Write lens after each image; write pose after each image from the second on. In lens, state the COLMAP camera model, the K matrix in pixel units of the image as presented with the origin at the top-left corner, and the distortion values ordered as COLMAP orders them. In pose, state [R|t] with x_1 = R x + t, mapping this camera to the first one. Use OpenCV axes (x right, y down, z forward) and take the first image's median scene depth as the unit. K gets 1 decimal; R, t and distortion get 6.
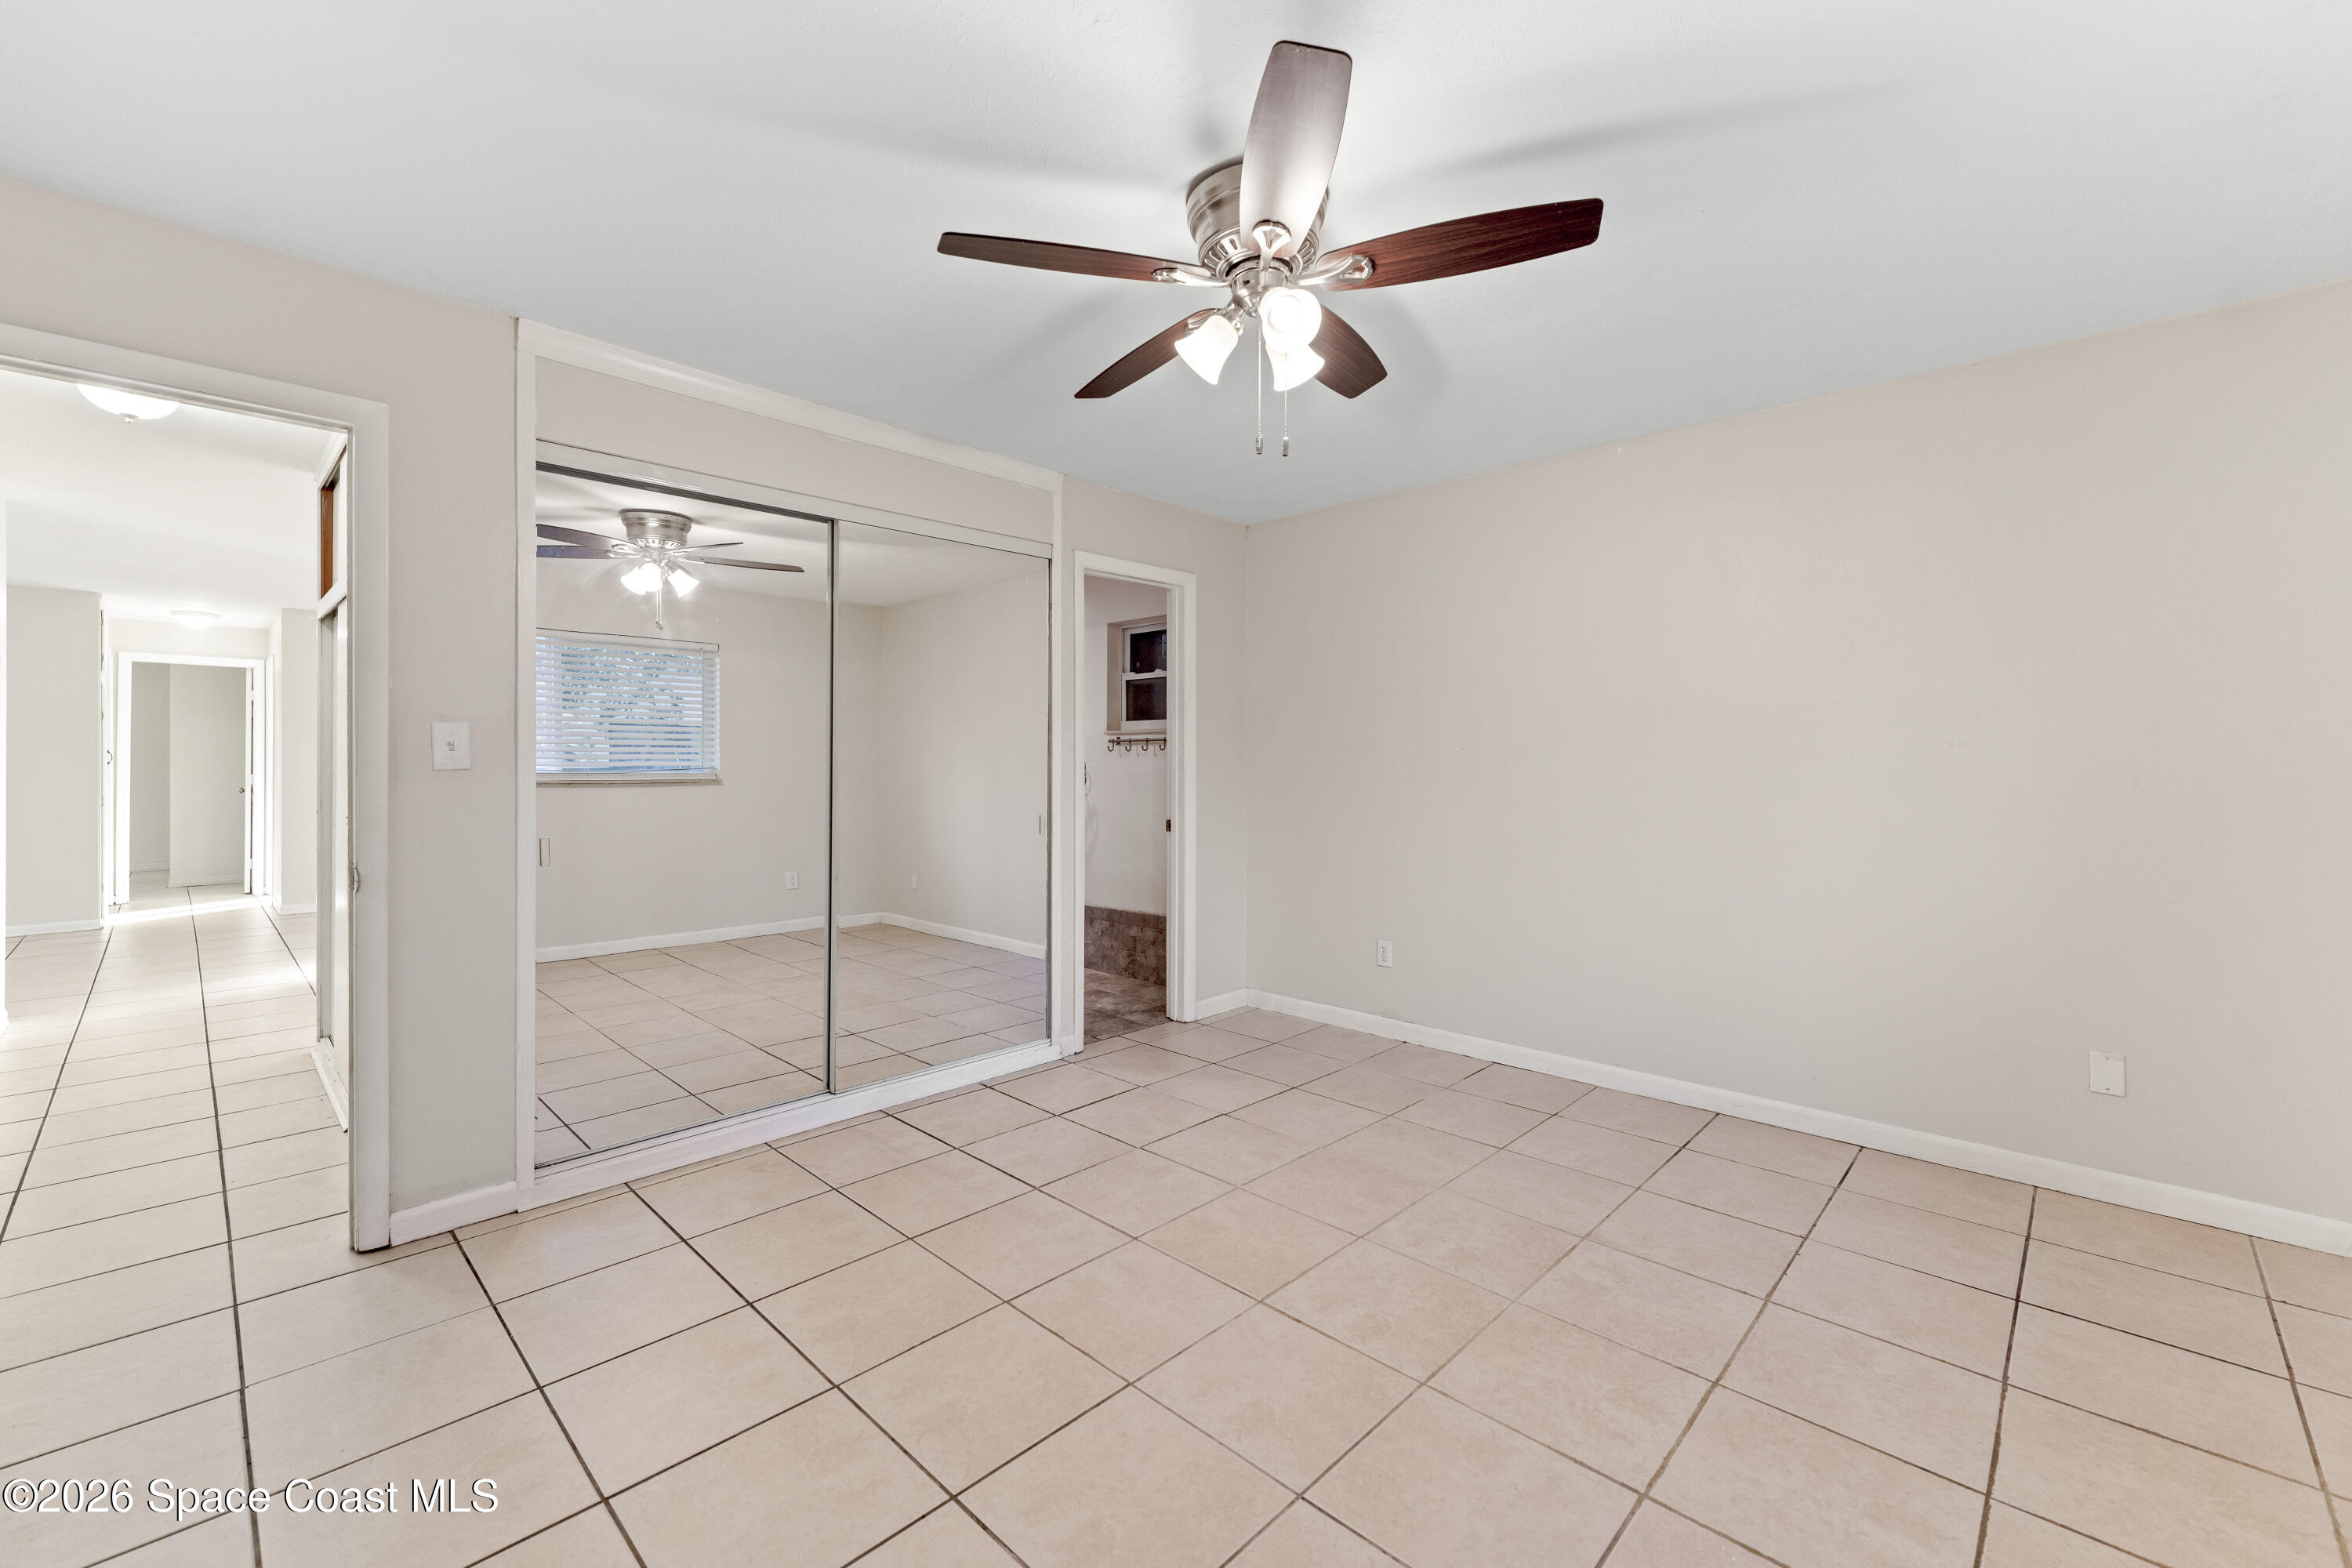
lens RADIAL K [[942.3, 0, 1157.1], [0, 942.3, 778.3], [0, 0, 1]] dist [-0.000945, 0.000264]
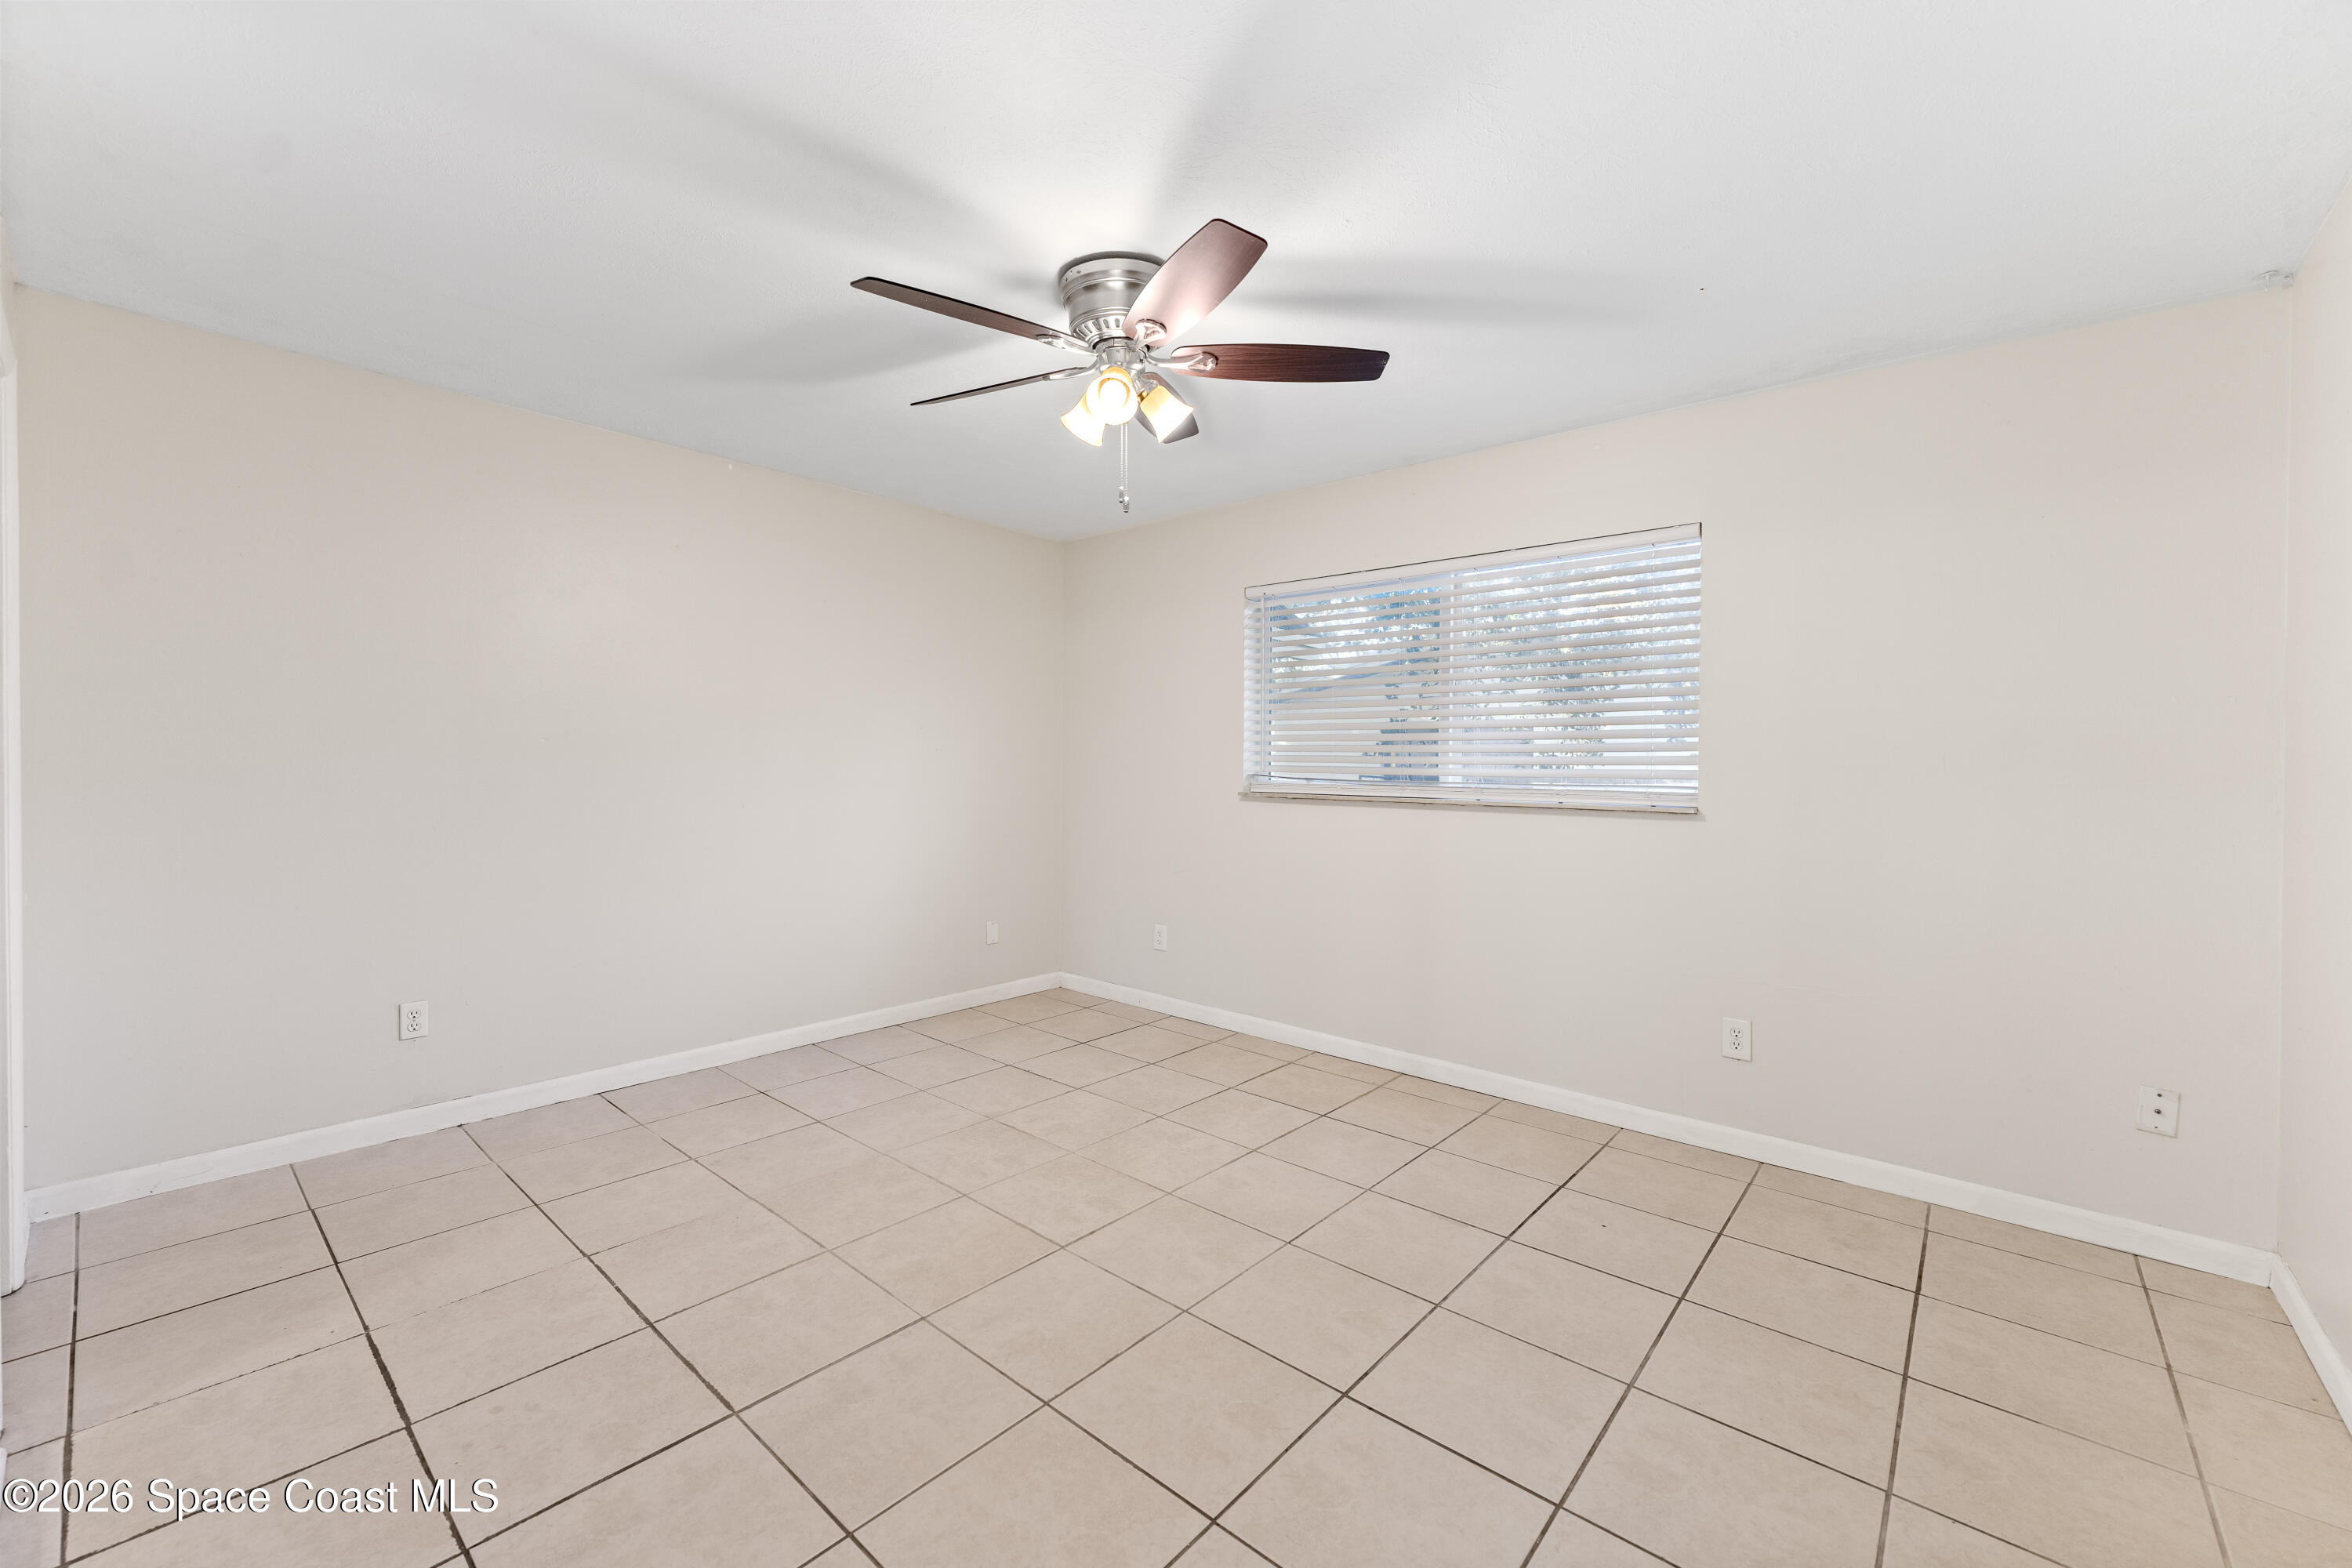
lens RADIAL K [[942.3, 0, 1156.6], [0, 942.3, 769.7], [0, 0, 1]] dist [-0.000945, 0.000264]
pose [[-0.044371, -0.009594, 0.998969, -0.836887], [0.003235, 0.999947, 0.009747, -0.016021], [-0.999010, 0.003664, -0.044337, 0.782335]]
